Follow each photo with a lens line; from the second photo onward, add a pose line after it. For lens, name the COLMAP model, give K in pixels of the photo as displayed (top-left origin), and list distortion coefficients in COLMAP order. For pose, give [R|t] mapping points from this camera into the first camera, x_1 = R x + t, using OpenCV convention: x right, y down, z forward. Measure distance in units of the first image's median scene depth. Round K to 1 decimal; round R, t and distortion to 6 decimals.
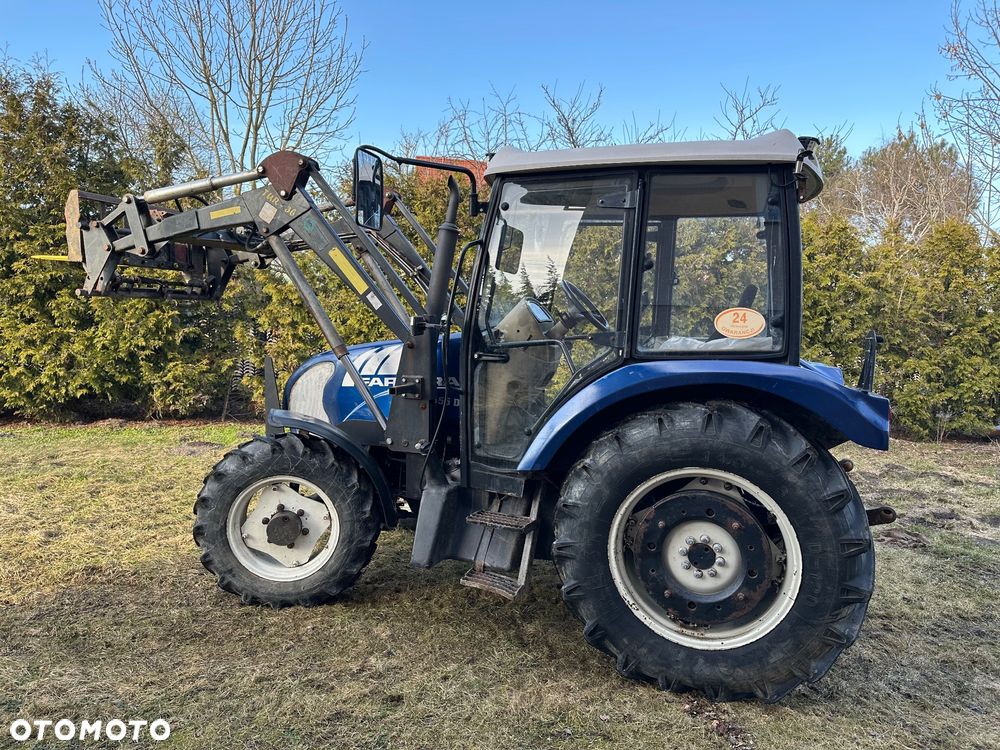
lens RADIAL K [[700.5, 0, 500.0], [0, 700.5, 375.0], [0, 0, 1]] dist [0.110420, -0.177015]
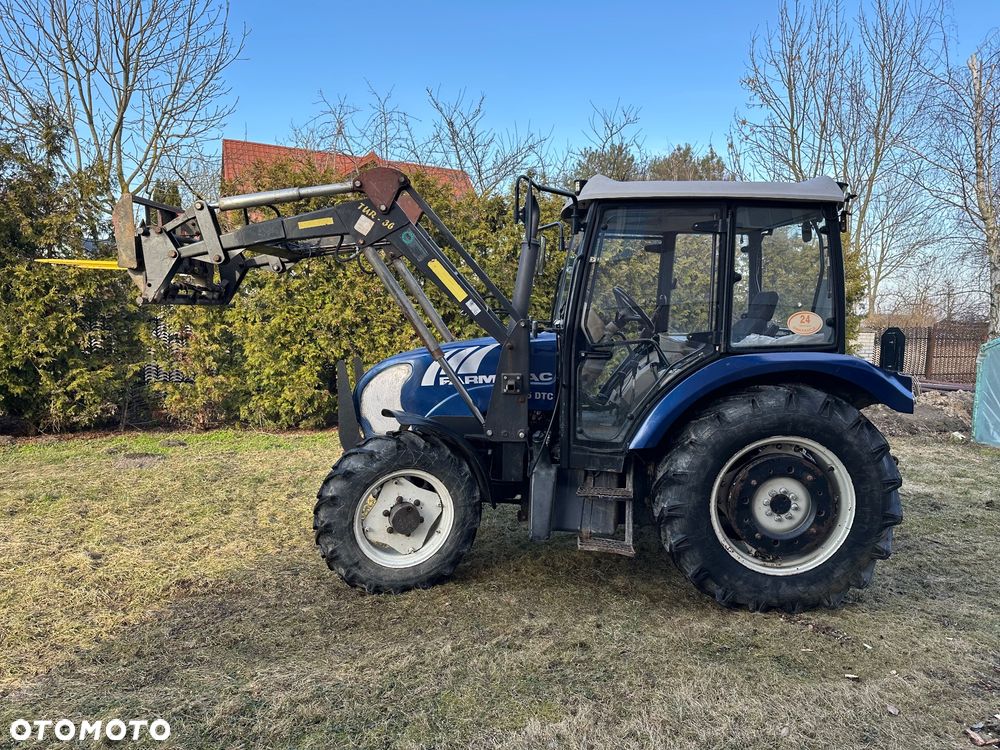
lens RADIAL K [[700.5, 0, 500.0], [0, 700.5, 375.0], [0, 0, 1]] dist [0.110420, -0.177015]
pose [[0.956001, -0.038804, 0.290785, -0.483964], [0.035272, 0.999227, 0.017379, -0.017221], [-0.291234, -0.006358, 0.956631, -0.074478]]
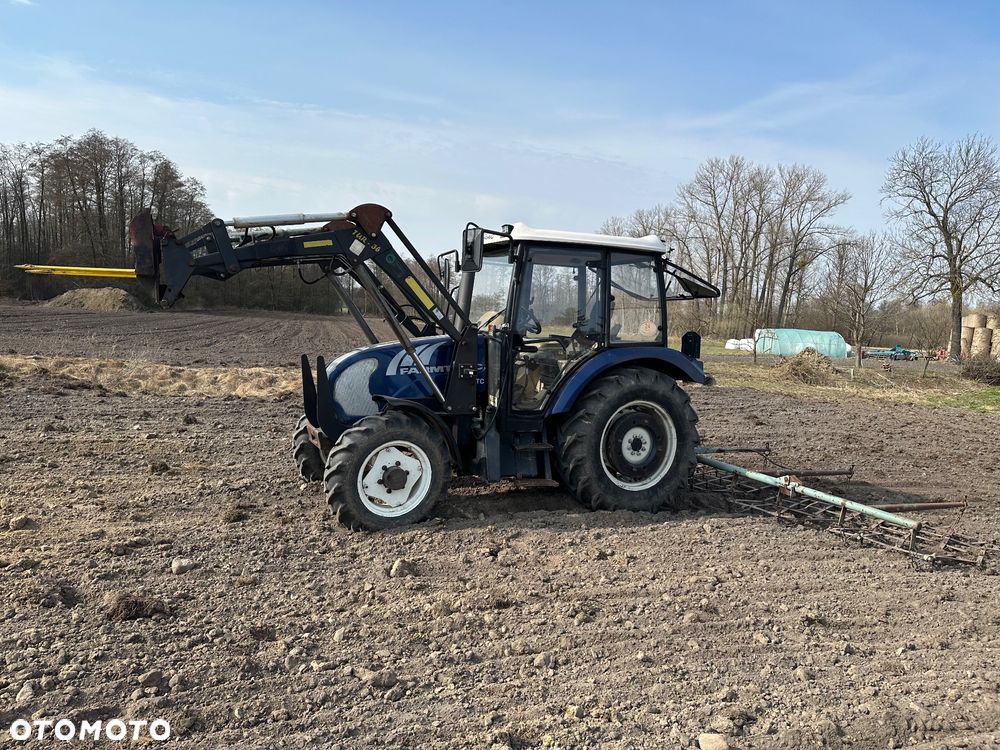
lens RADIAL K [[700.5, 0, 500.0], [0, 700.5, 375.0], [0, 0, 1]] dist [0.110420, -0.177015]
pose [[0.734807, -0.047827, 0.676588, -1.125664], [0.051864, 0.998552, 0.014259, 0.008291], [-0.676290, 0.024613, 0.736224, -0.170076]]
